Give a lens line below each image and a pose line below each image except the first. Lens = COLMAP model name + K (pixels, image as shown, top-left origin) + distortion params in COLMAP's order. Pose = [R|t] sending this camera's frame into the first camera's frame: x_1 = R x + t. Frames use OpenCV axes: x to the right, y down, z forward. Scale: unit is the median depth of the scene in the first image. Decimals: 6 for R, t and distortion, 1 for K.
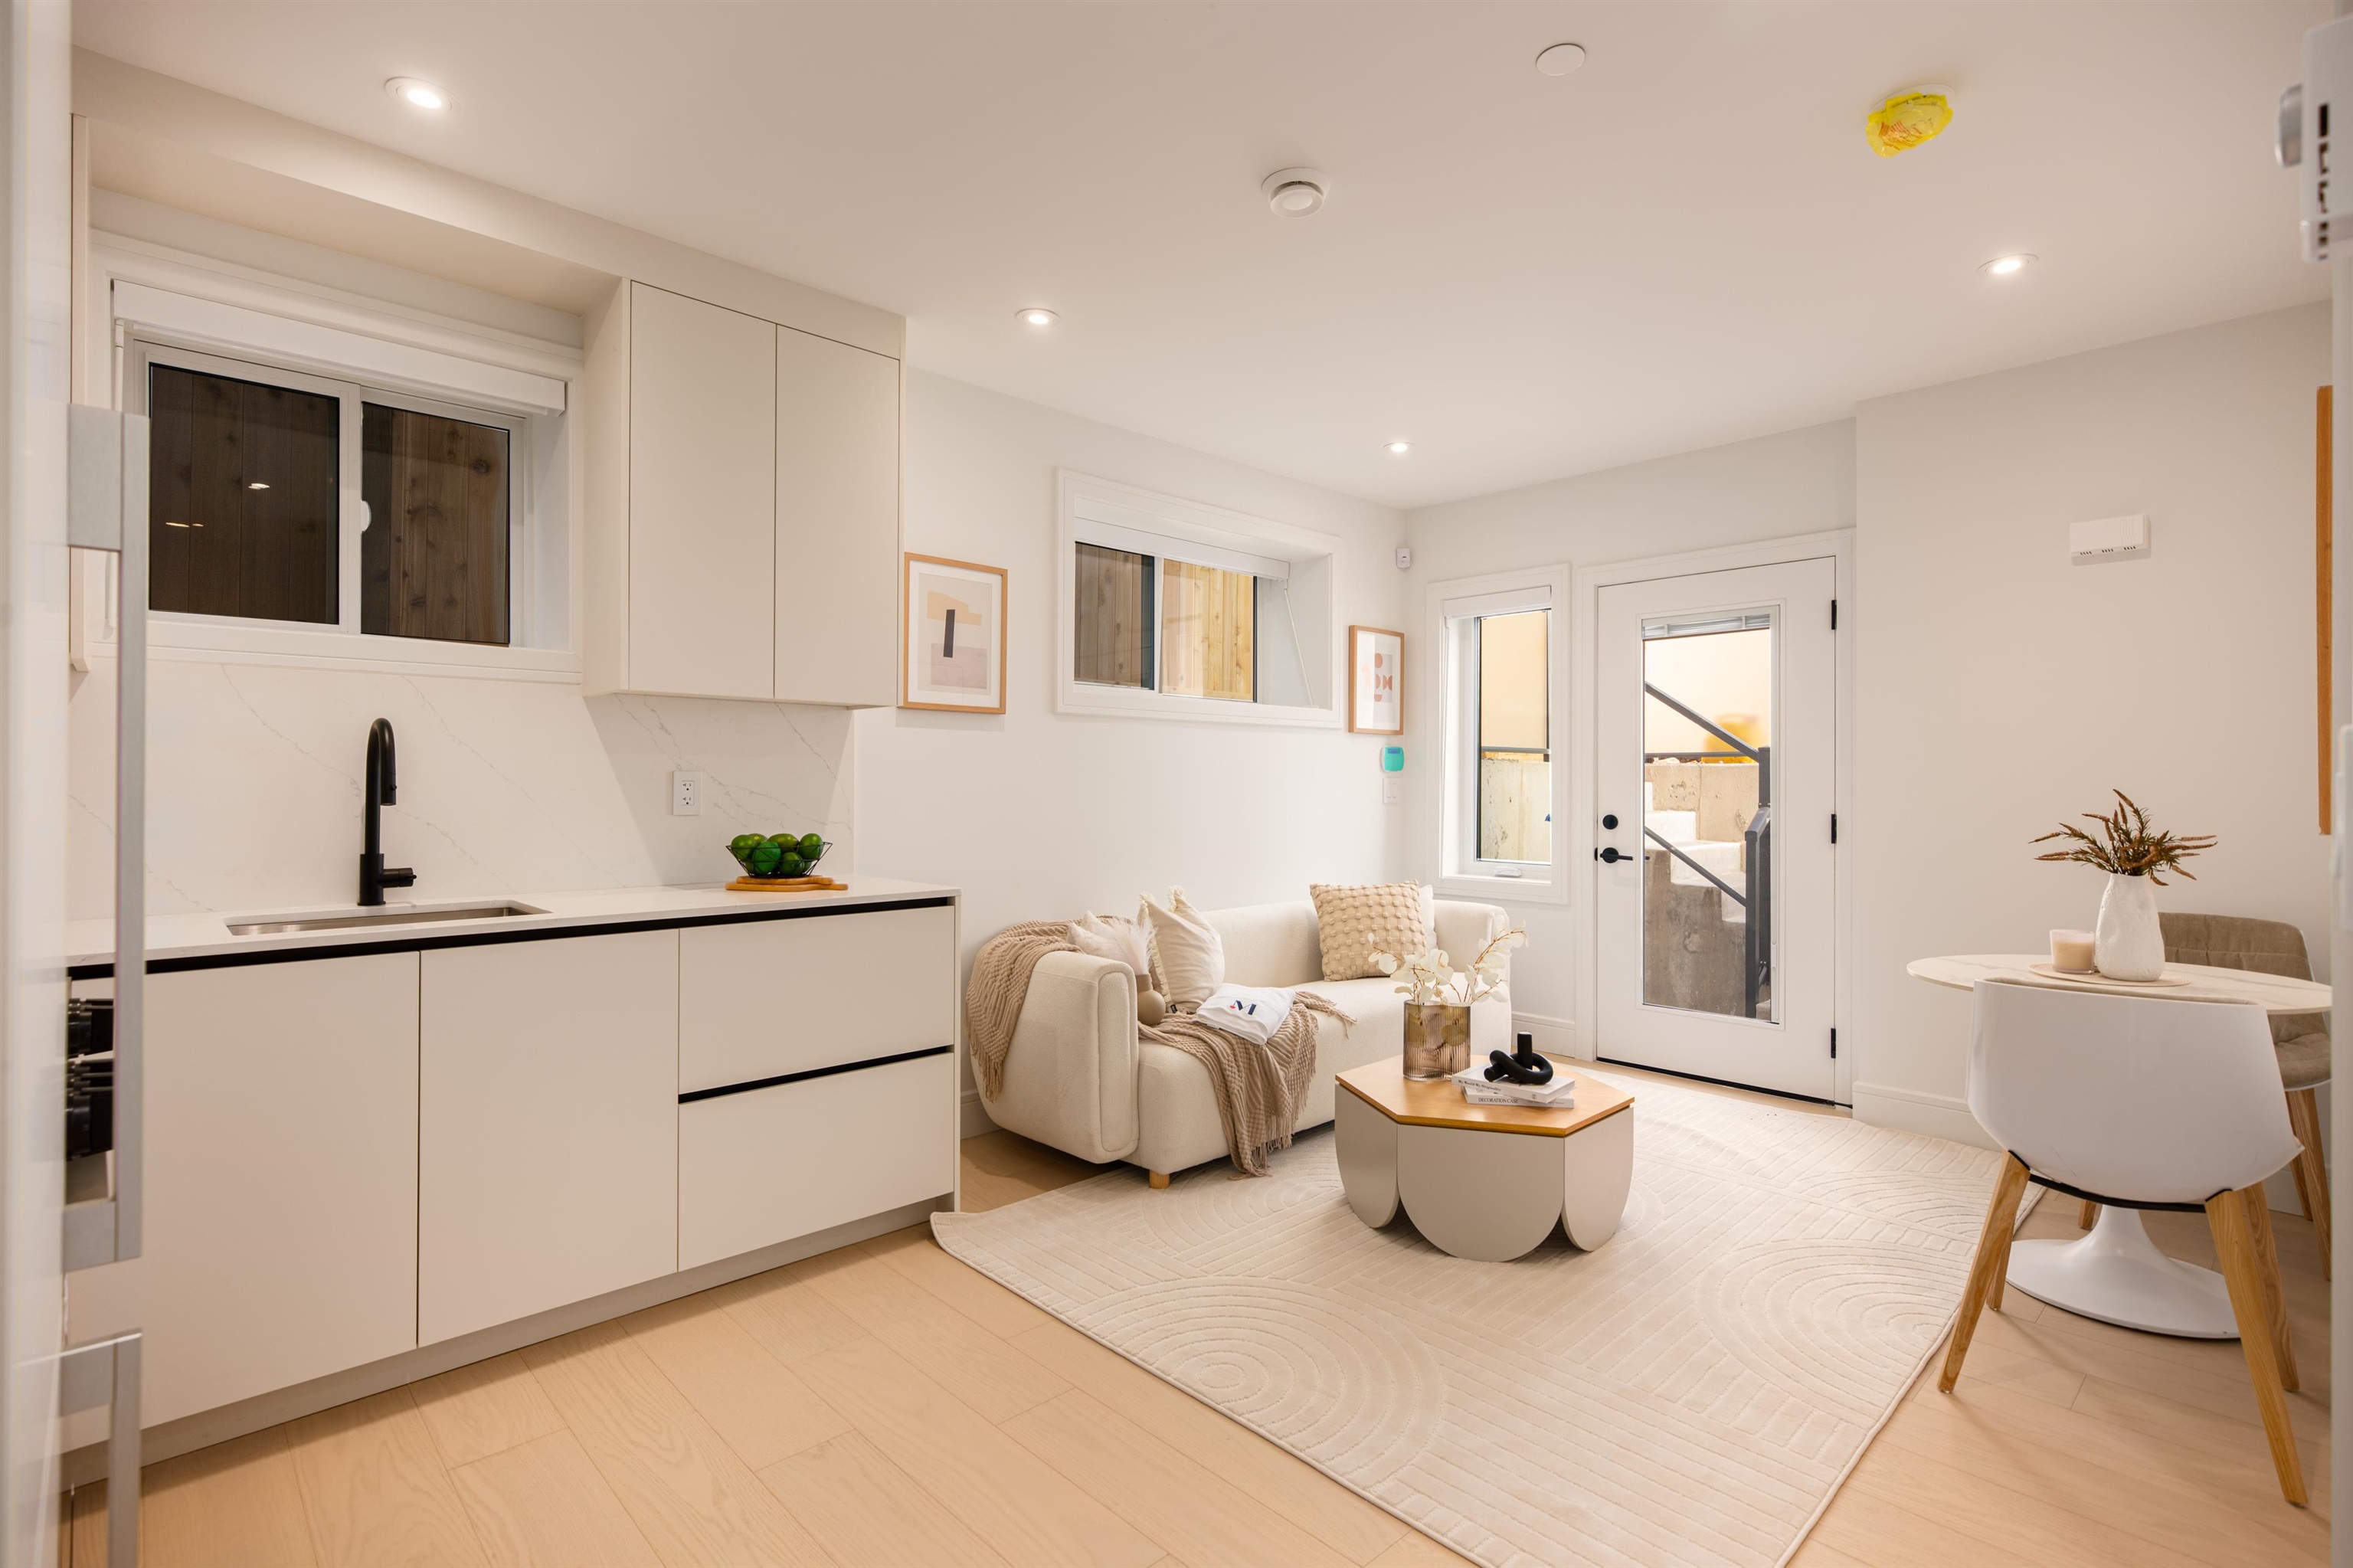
lens RADIAL K [[1074.8, 0, 1162.3], [0, 1074.8, 783.2], [0, 0, 1]] dist [0.001029, 0.001569]
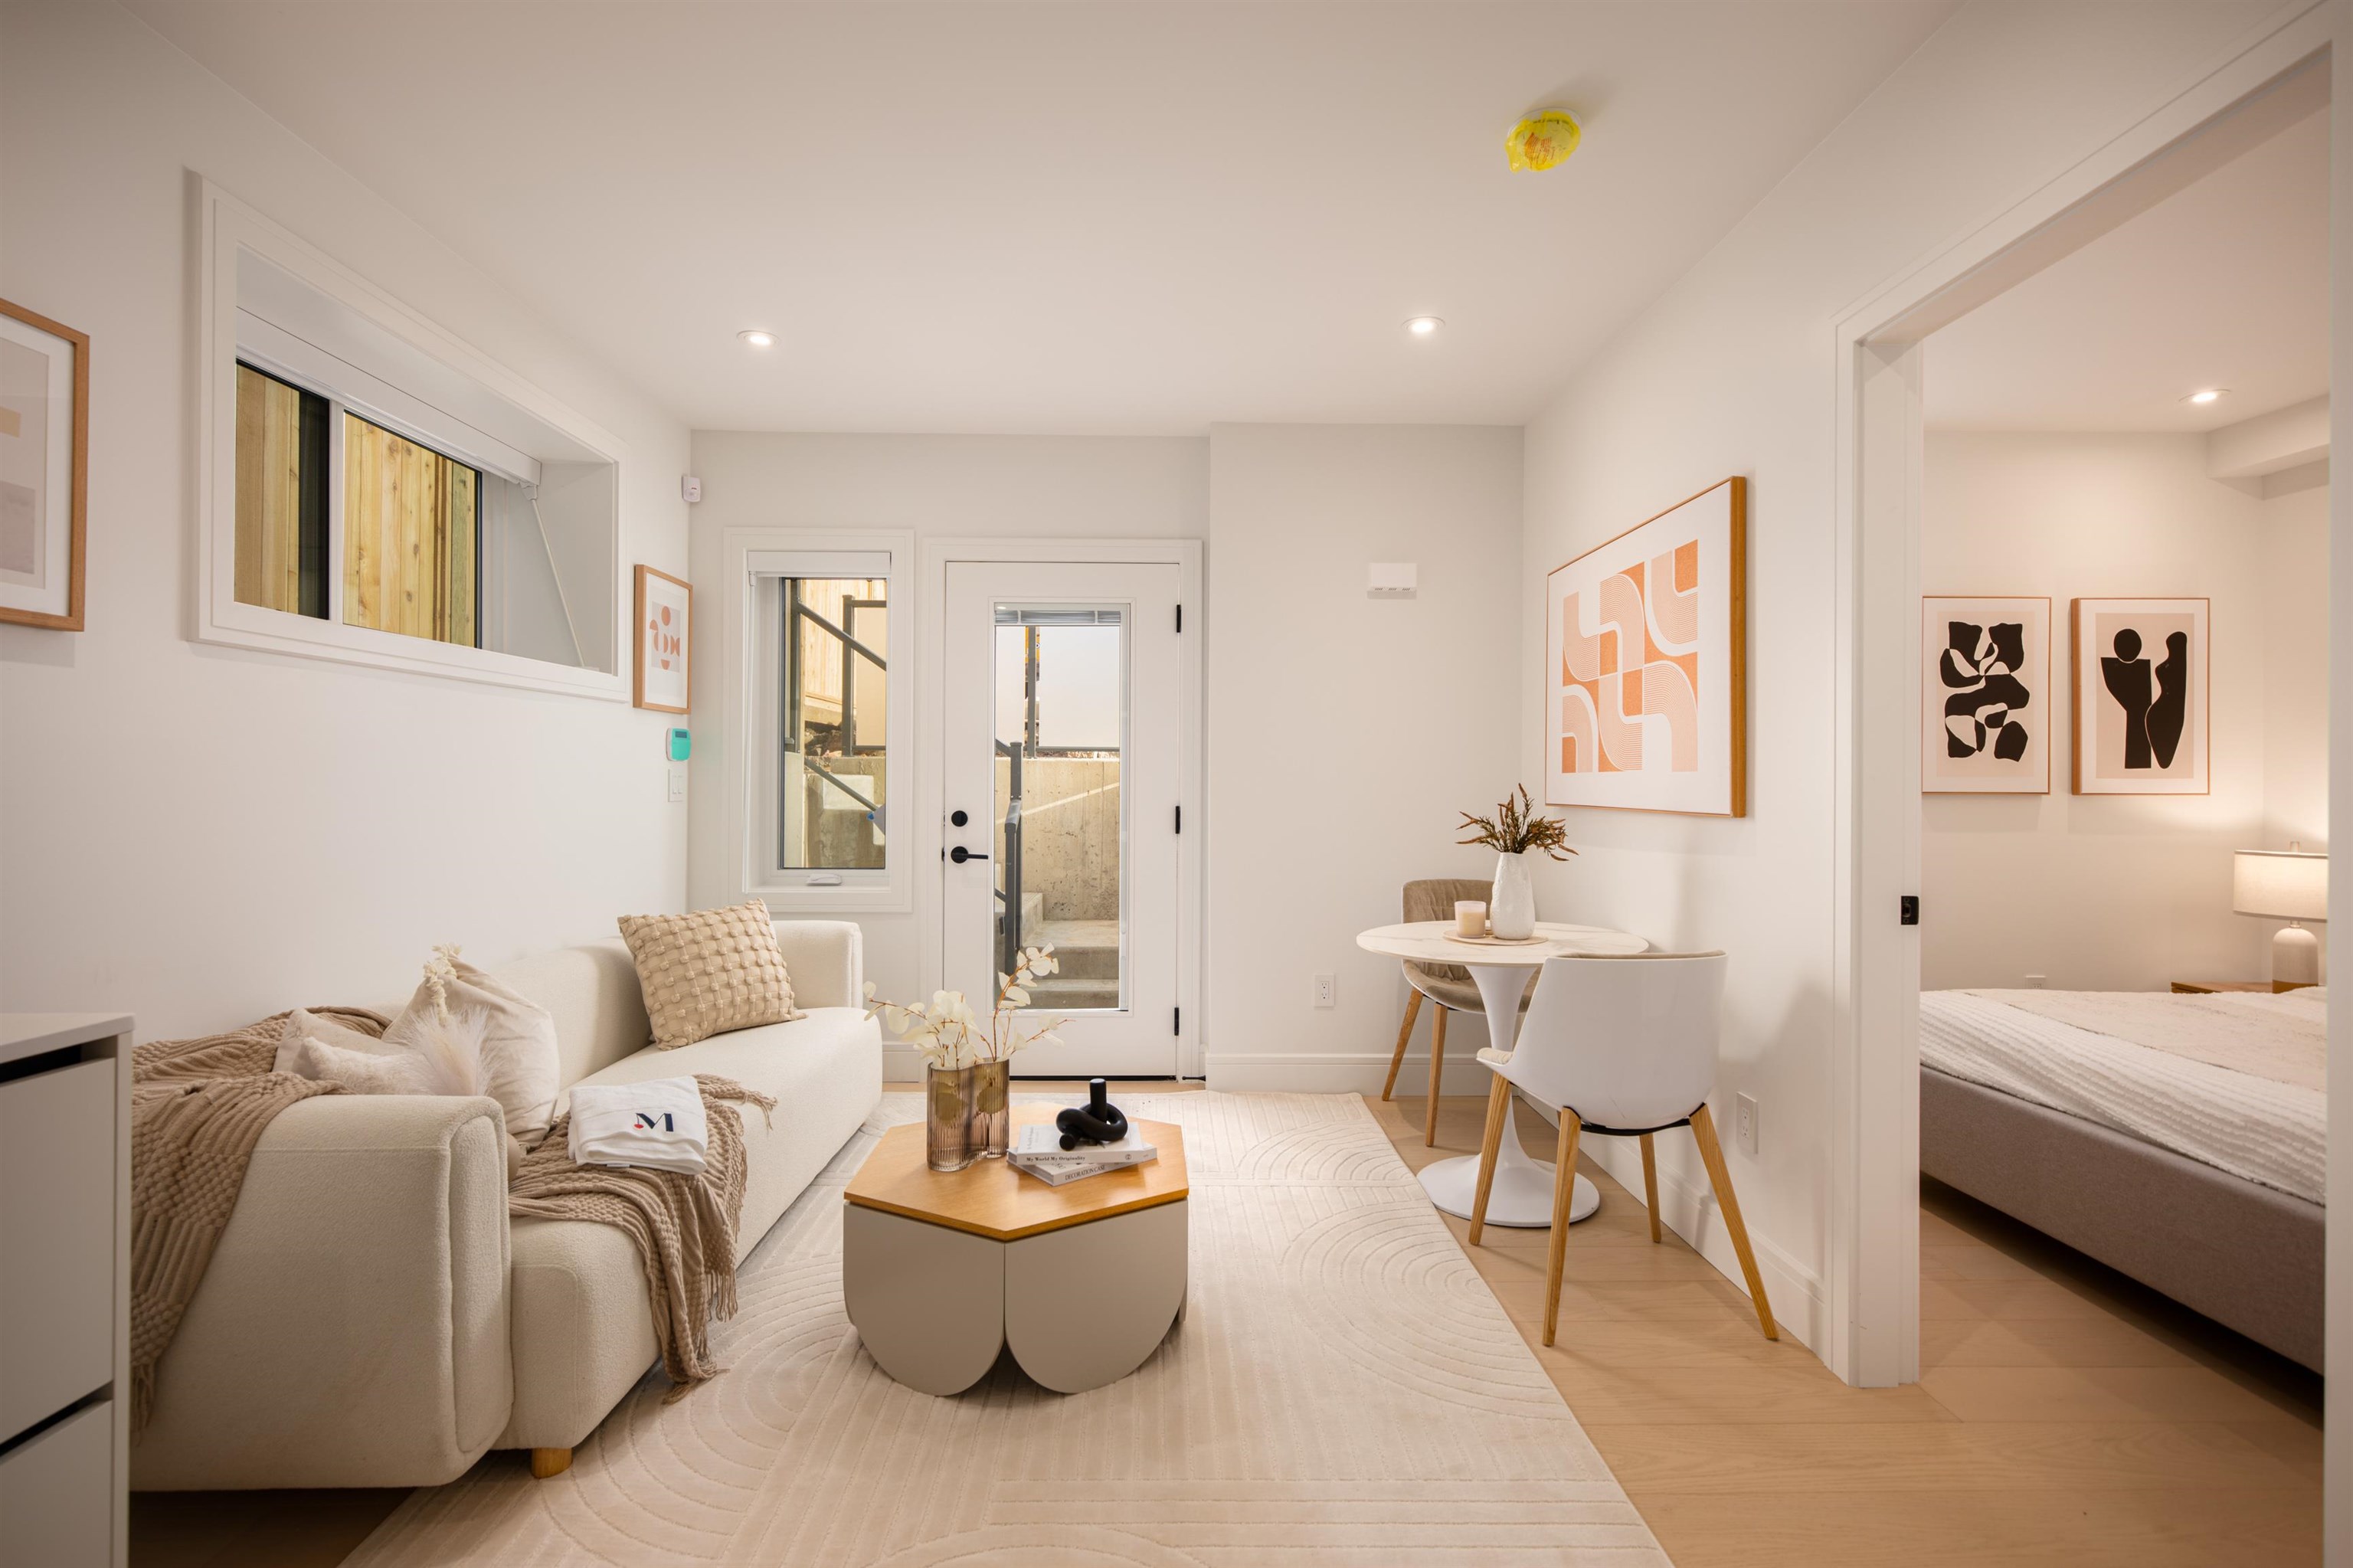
lens RADIAL K [[1074.8, 0, 1180.3], [0, 1074.8, 779.9], [0, 0, 1]] dist [0.001029, 0.001569]
pose [[0.677053, 0.000931, 0.735933, -0.189538], [-0.003359, 0.999993, 0.001824, 0.000944], [-0.735926, -0.003707, 0.677051, 0.336334]]
